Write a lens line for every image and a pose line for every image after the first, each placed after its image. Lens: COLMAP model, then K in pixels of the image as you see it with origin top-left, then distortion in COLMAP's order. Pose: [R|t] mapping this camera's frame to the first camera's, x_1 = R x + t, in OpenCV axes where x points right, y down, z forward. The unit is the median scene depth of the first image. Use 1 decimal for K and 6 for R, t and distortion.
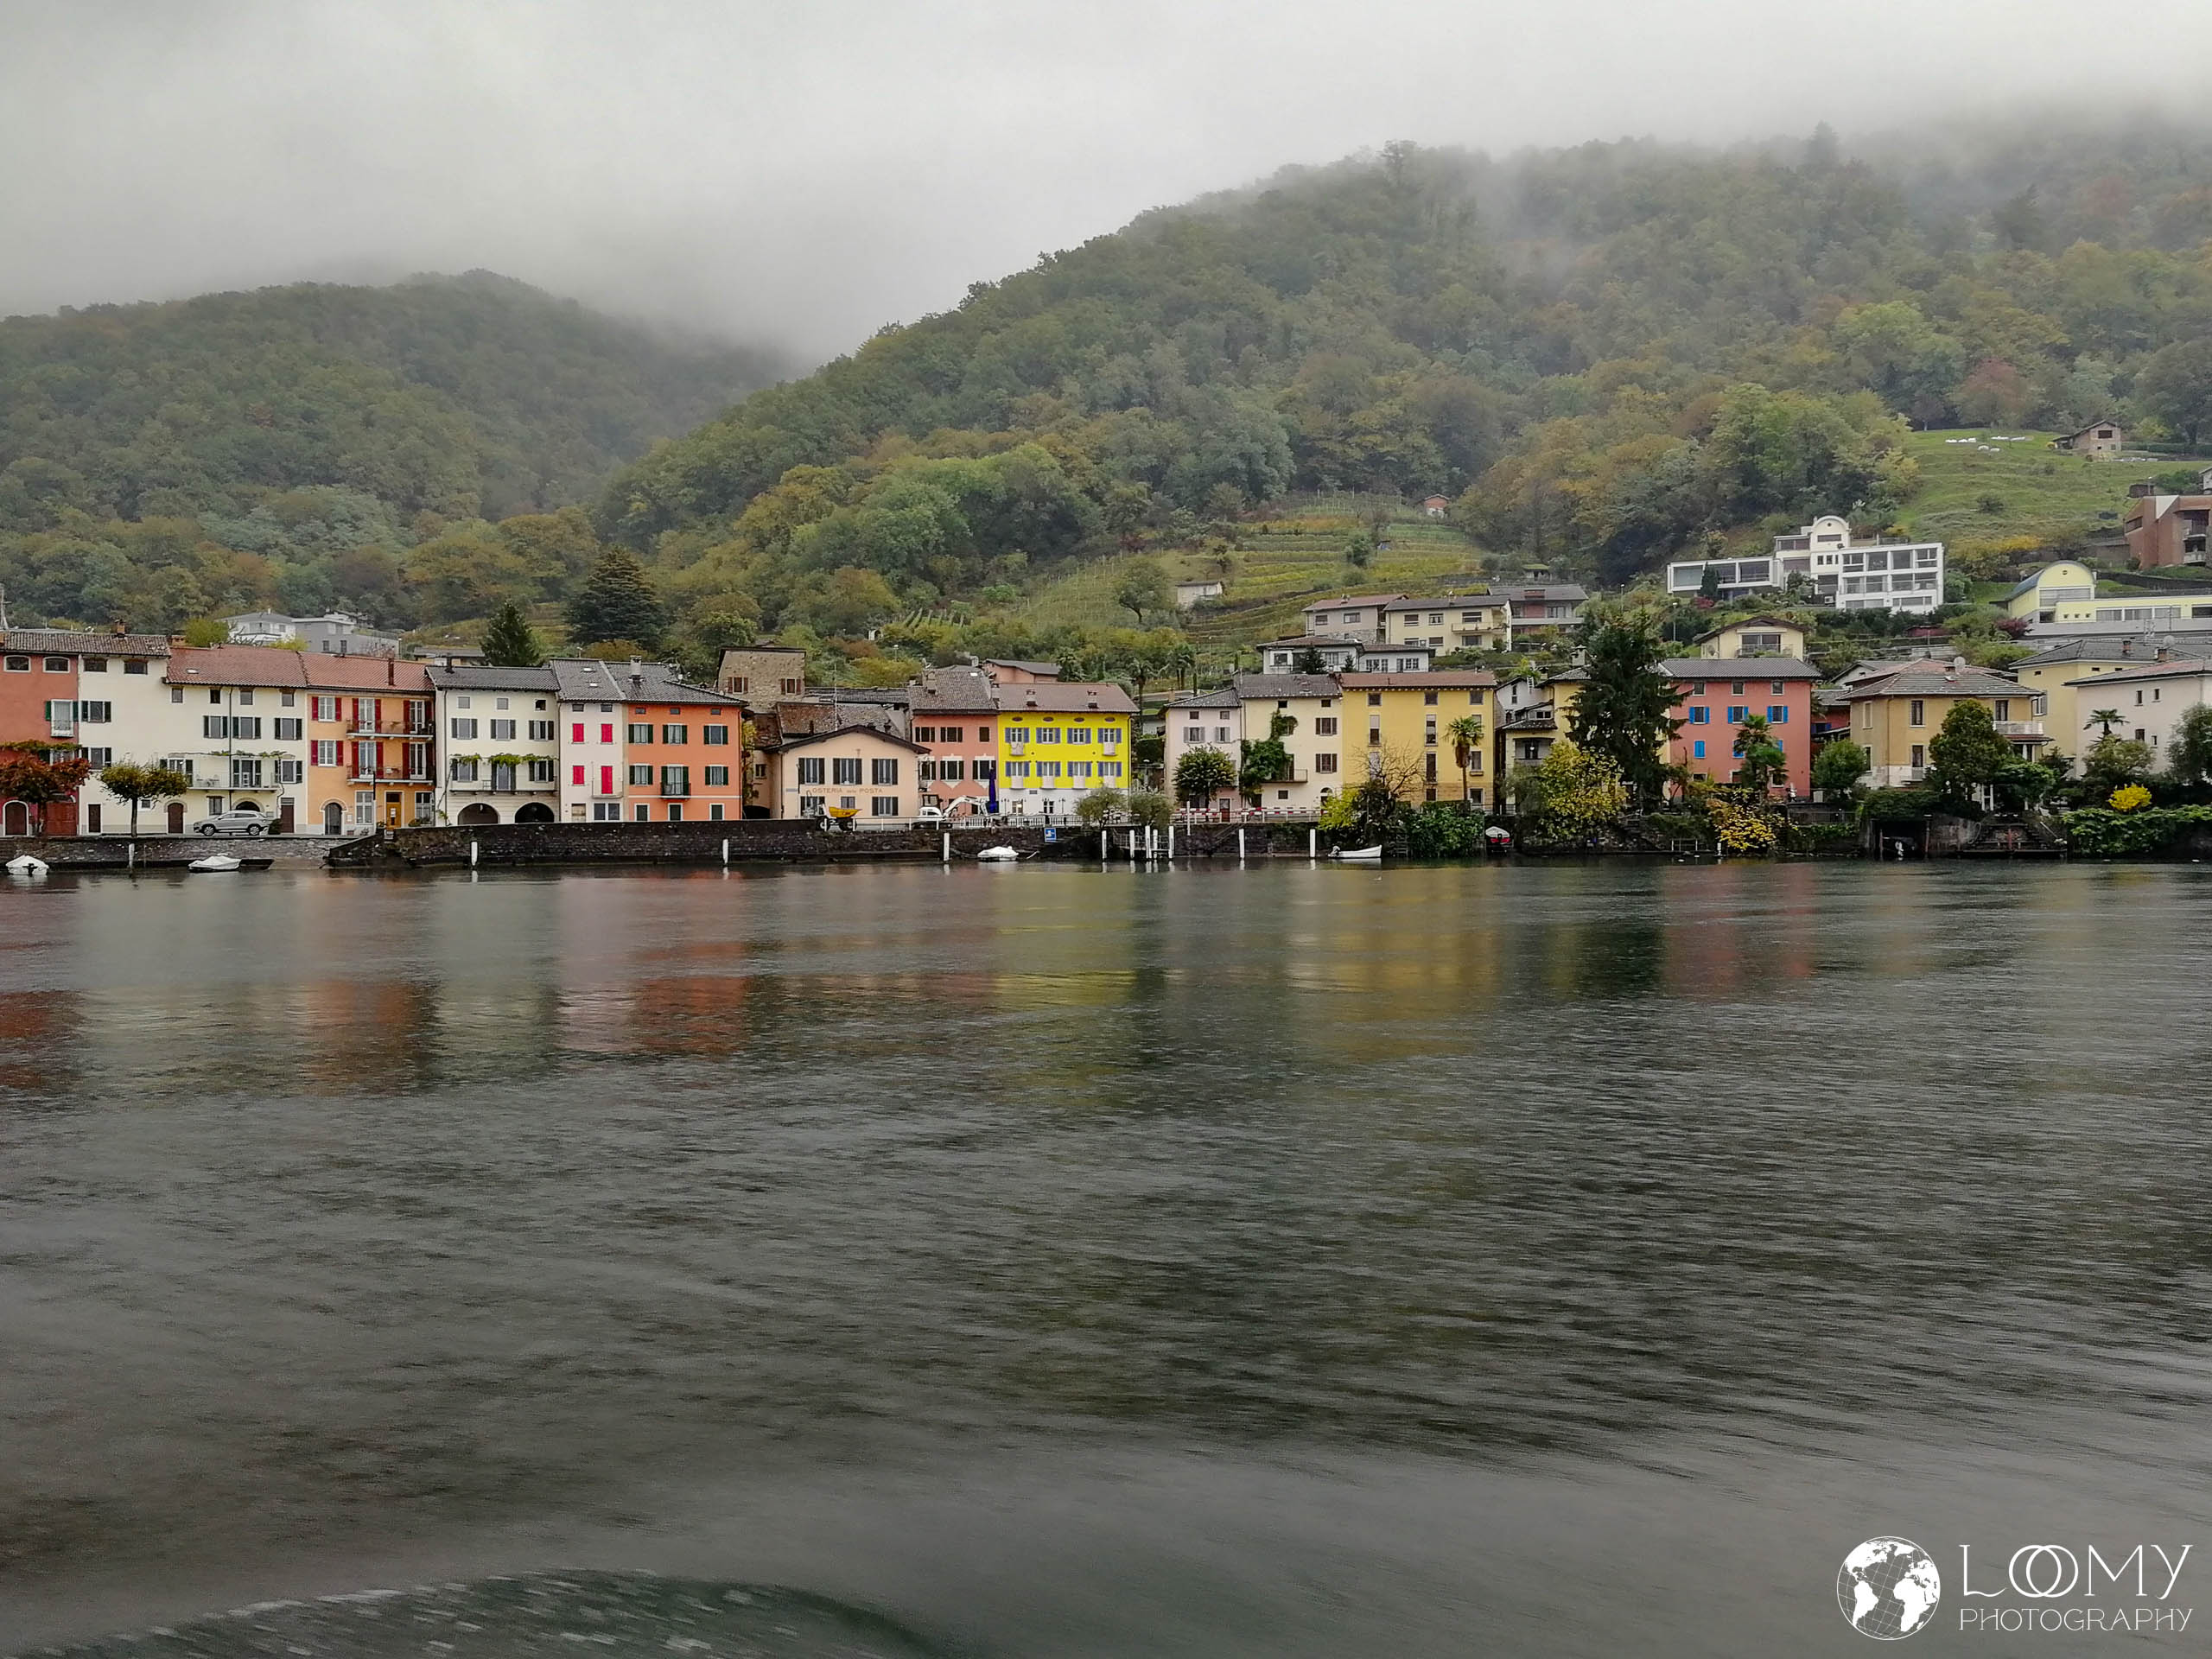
lens RADIAL K [[1765.0, 0, 1105.8], [0, 1765.0, 878.2], [0, 0, 1]] dist [0.066956, 0.005871]
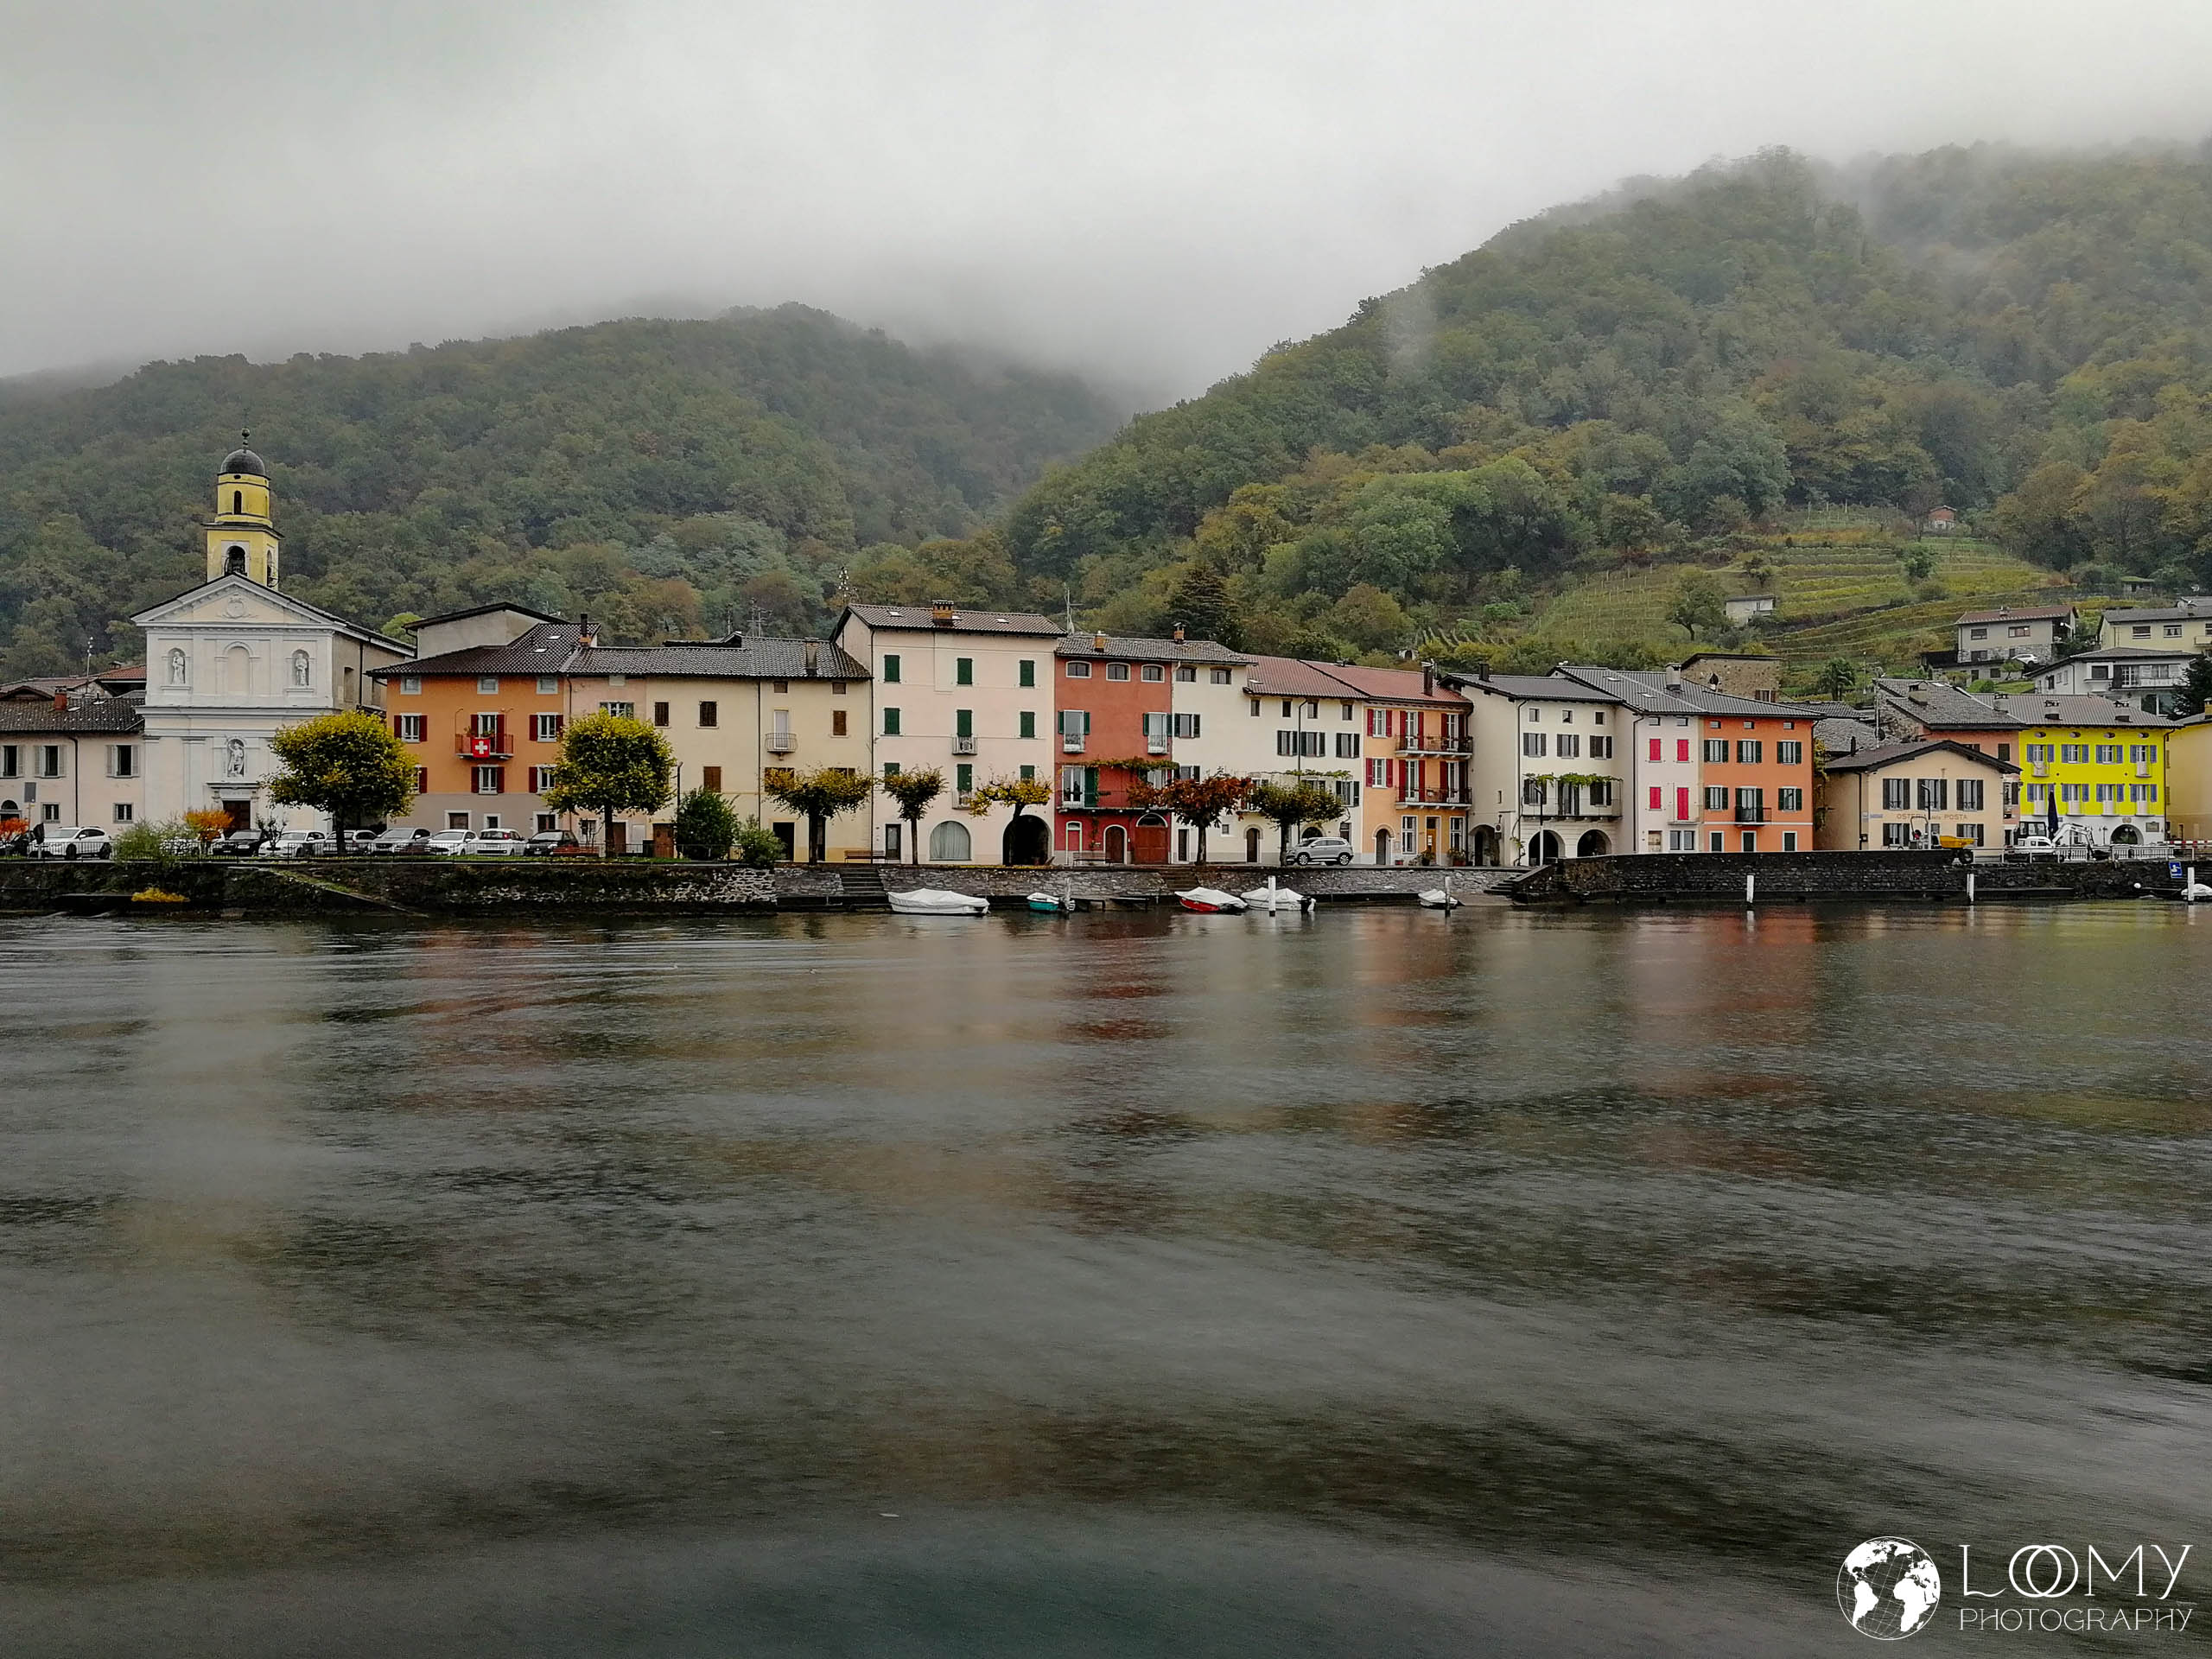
lens RADIAL K [[1721.7, 0, 1106.7], [0, 1721.7, 917.4], [0, 0, 1]] dist [0.066868, -0.000712]
pose [[0.998456, 0.009985, -0.054641, -0.454834], [-0.009679, 0.999936, 0.005846, -0.001649], [0.054696, -0.005308, 0.998489, 0.119419]]
